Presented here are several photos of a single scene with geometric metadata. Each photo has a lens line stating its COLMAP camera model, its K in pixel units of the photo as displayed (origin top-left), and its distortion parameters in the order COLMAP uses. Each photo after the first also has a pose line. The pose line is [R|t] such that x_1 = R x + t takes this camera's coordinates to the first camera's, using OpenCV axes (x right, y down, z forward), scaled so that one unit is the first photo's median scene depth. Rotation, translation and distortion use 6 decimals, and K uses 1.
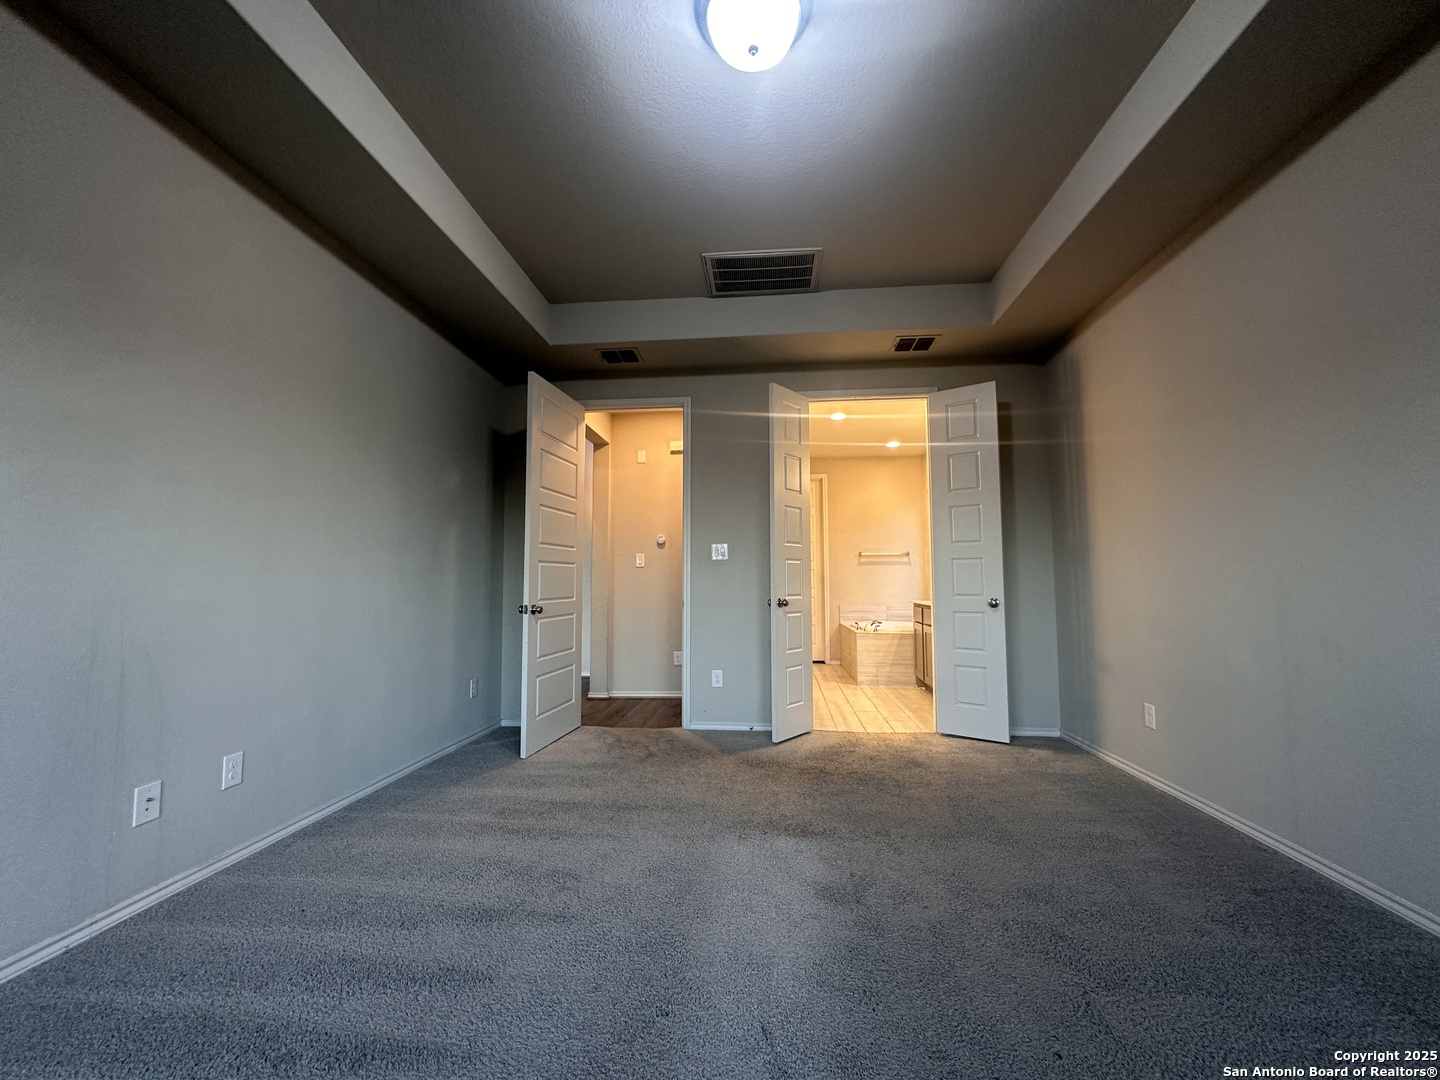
lens RADIAL K [[578.1, 0, 720.0], [0, 578.1, 540.0], [0, 0, 1]] dist [0.000371, 0.000453]
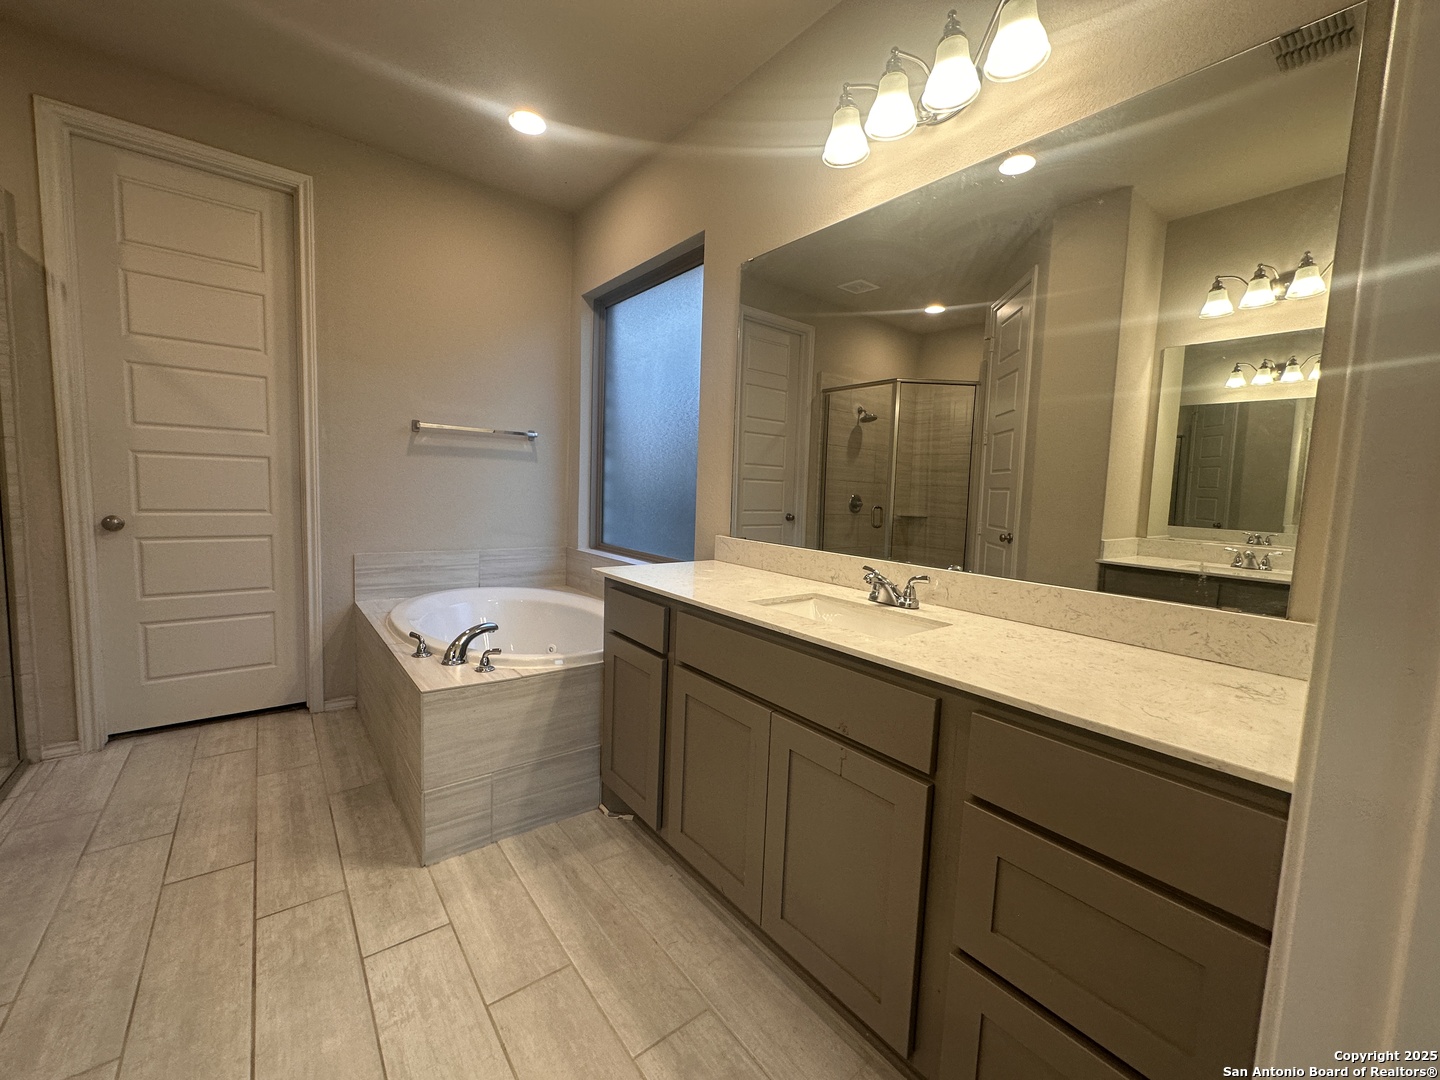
lens RADIAL K [[578.1, 0, 720.0], [0, 578.1, 540.0], [0, 0, 1]] dist [0.000371, 0.000453]
pose [[0.720763, -0.029329, 0.692561, 0.148410], [-0.094738, 0.985561, 0.140333, 0.033542], [-0.686677, -0.166759, 0.707577, 0.716561]]
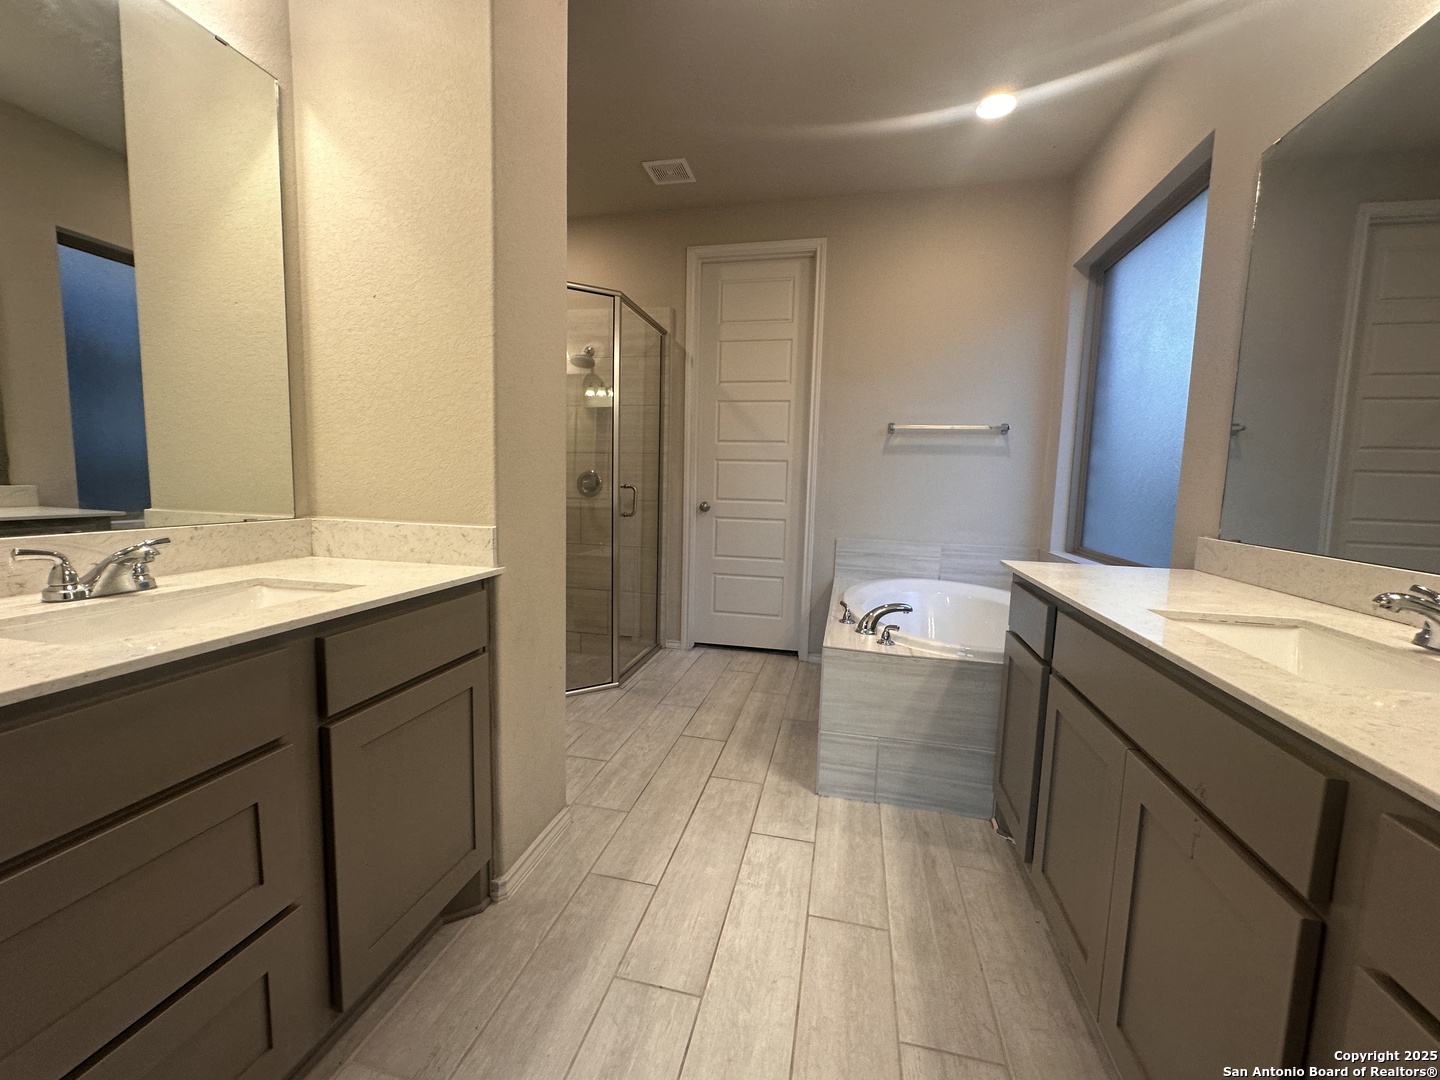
lens RADIAL K [[578.1, 0, 720.0], [0, 578.1, 540.0], [0, 0, 1]] dist [0.000371, 0.000453]
pose [[0.991491, 0.046912, -0.121426, 0.215535], [-0.024517, 0.983409, 0.179737, 0.041054], [0.127843, -0.175230, 0.976192, 0.680155]]
